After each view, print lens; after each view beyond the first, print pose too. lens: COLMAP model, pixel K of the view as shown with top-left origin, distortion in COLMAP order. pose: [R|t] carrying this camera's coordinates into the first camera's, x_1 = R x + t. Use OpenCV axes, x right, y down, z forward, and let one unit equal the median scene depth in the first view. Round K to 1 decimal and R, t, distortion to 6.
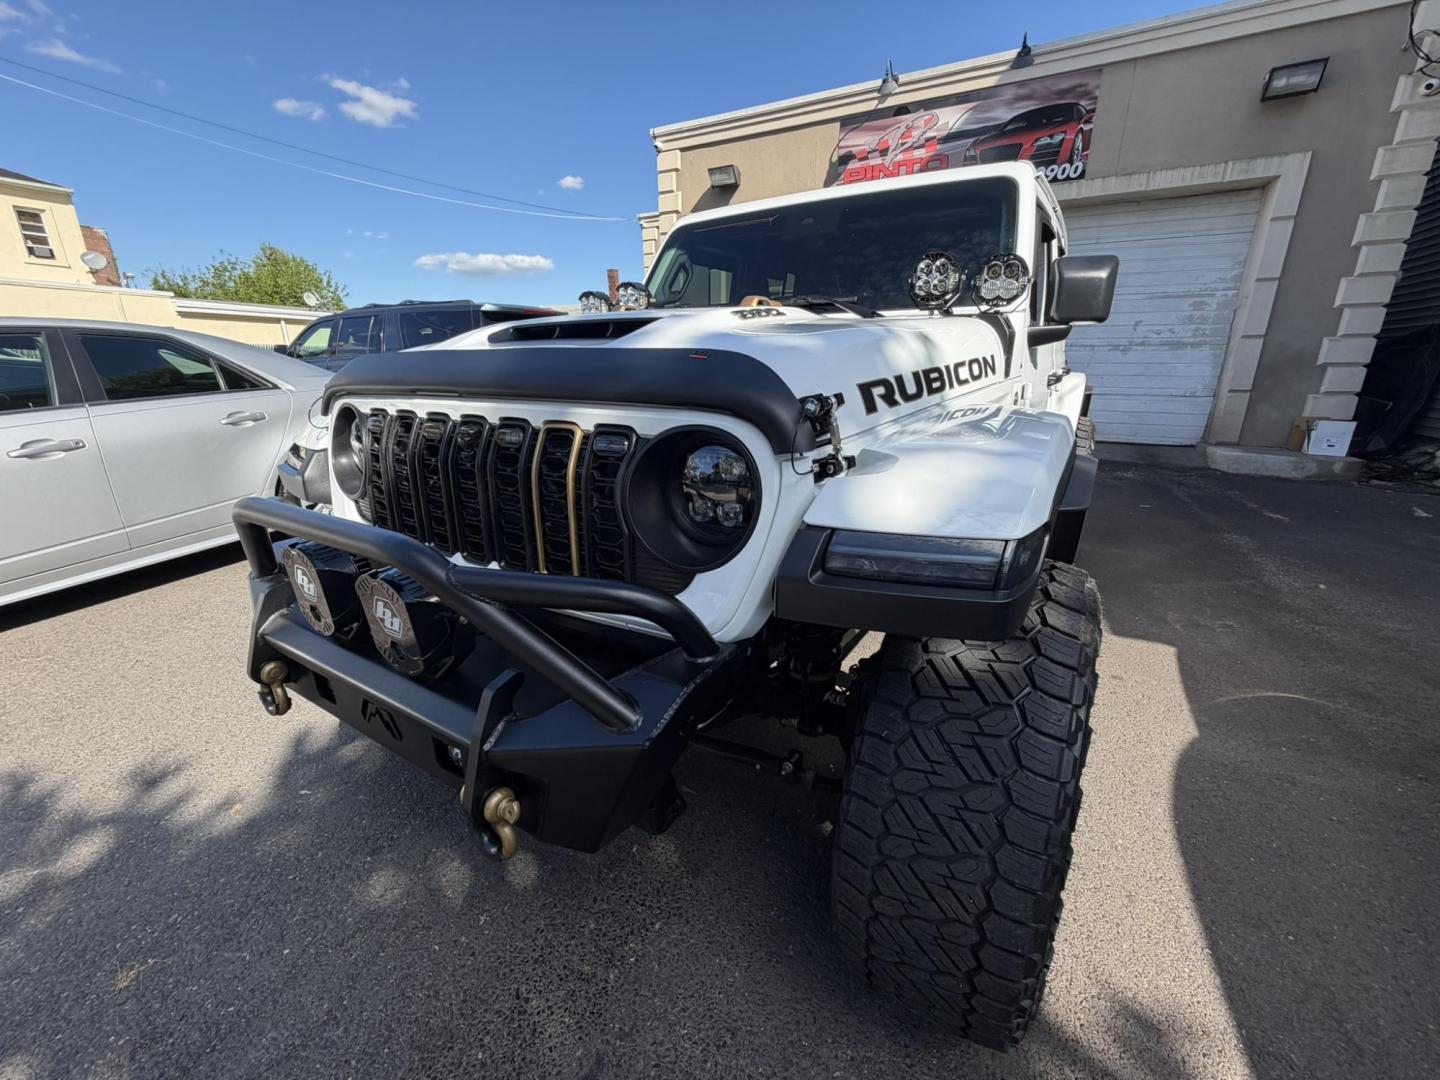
lens RADIAL K [[574.4, 0, 716.5], [0, 574.4, 541.9], [0, 0, 1]] dist [-0.001098, 0.000298]
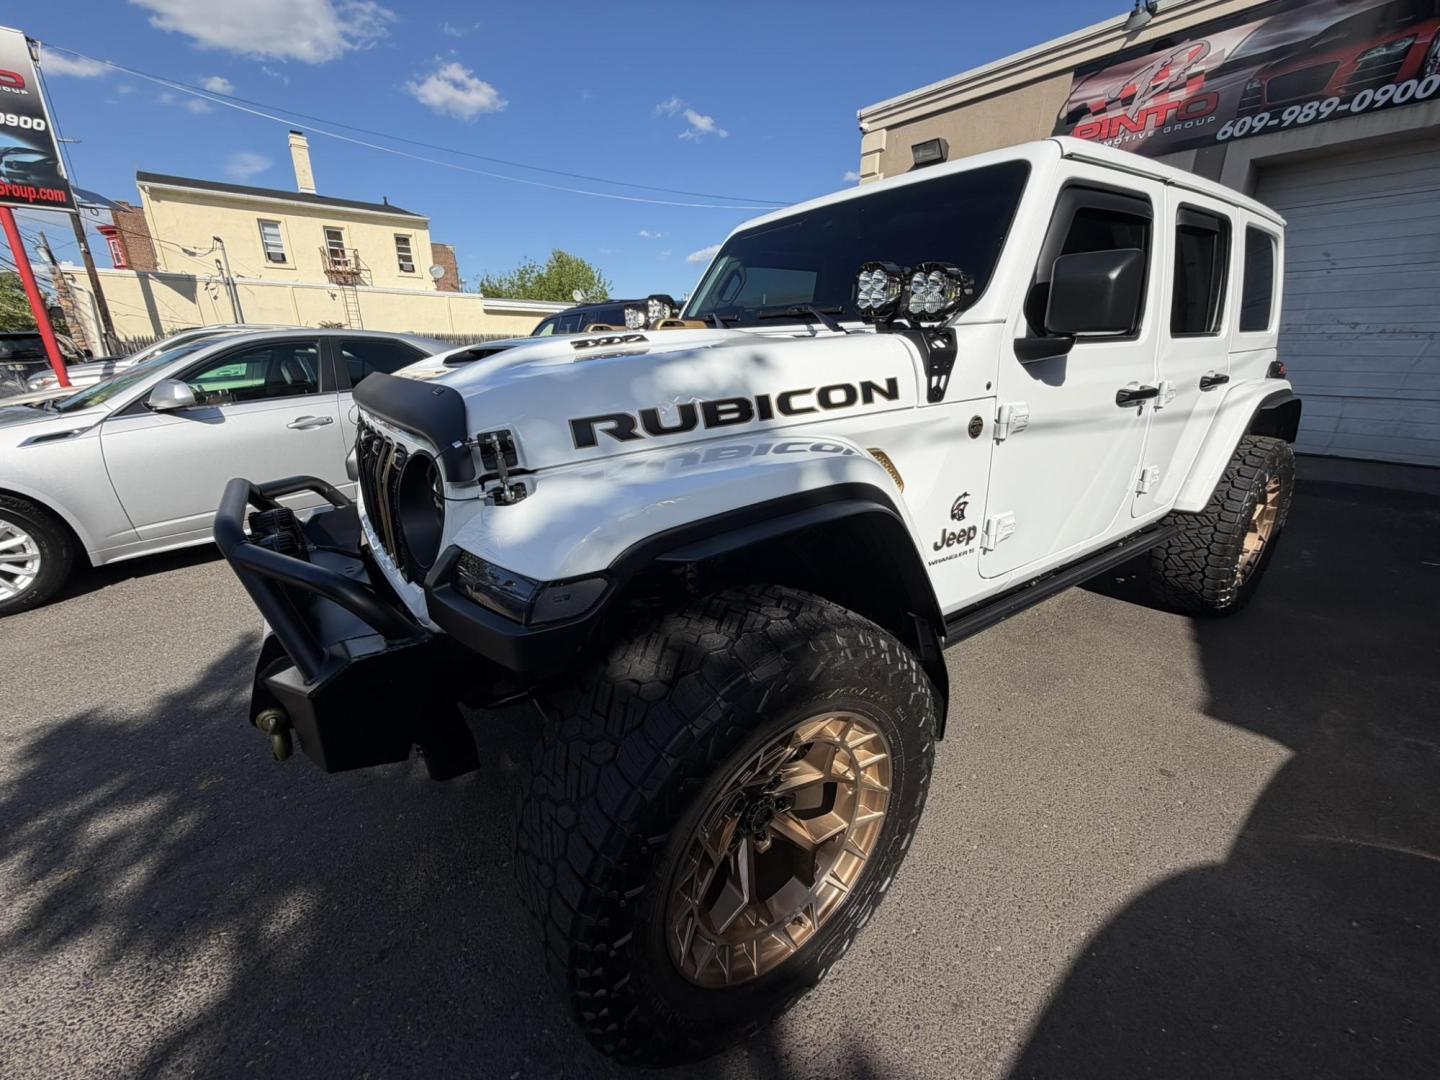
lens RADIAL K [[574.4, 0, 716.5], [0, 574.4, 541.9], [0, 0, 1]] dist [-0.001098, 0.000298]
pose [[0.928031, 0.117870, -0.353362, 0.130192], [-0.109542, 0.993028, 0.043553, -0.017573], [0.356032, -0.001710, 0.934472, 0.011658]]
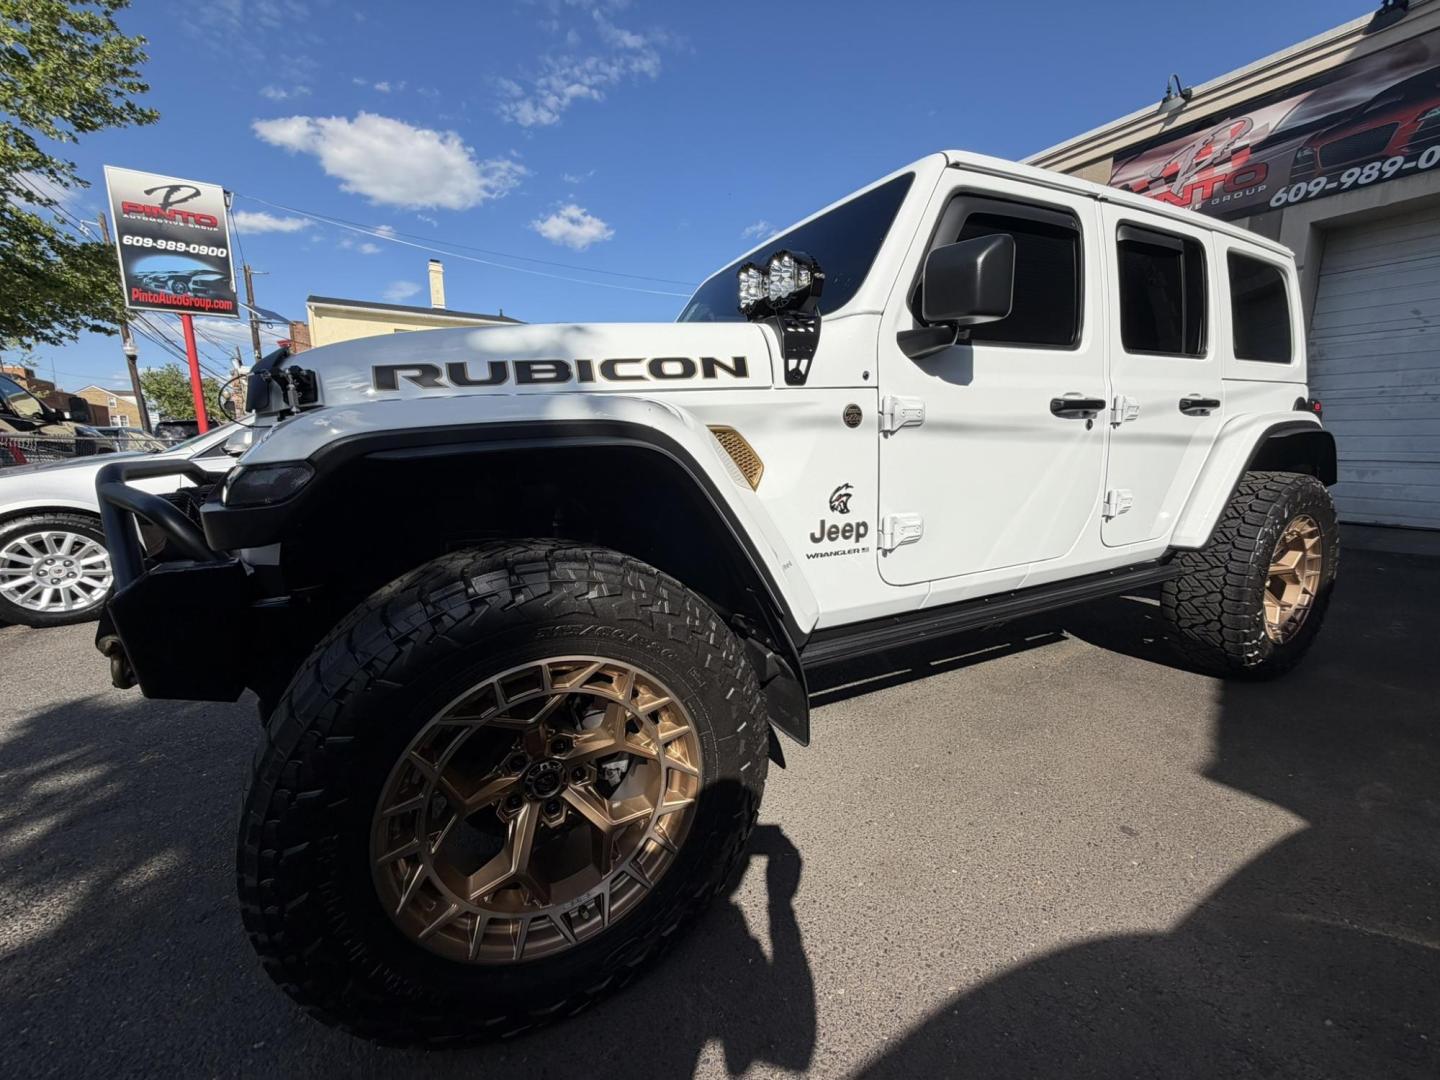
lens RADIAL K [[572.1, 0, 715.7], [0, 572.1, 542.4], [0, 0, 1]] dist [0.001792, -0.000707]
pose [[0.866675, 0.084831, -0.491608, 0.209306], [-0.145552, 0.985559, -0.086533, 0.011983], [0.477168, 0.146550, 0.866507, 0.052011]]
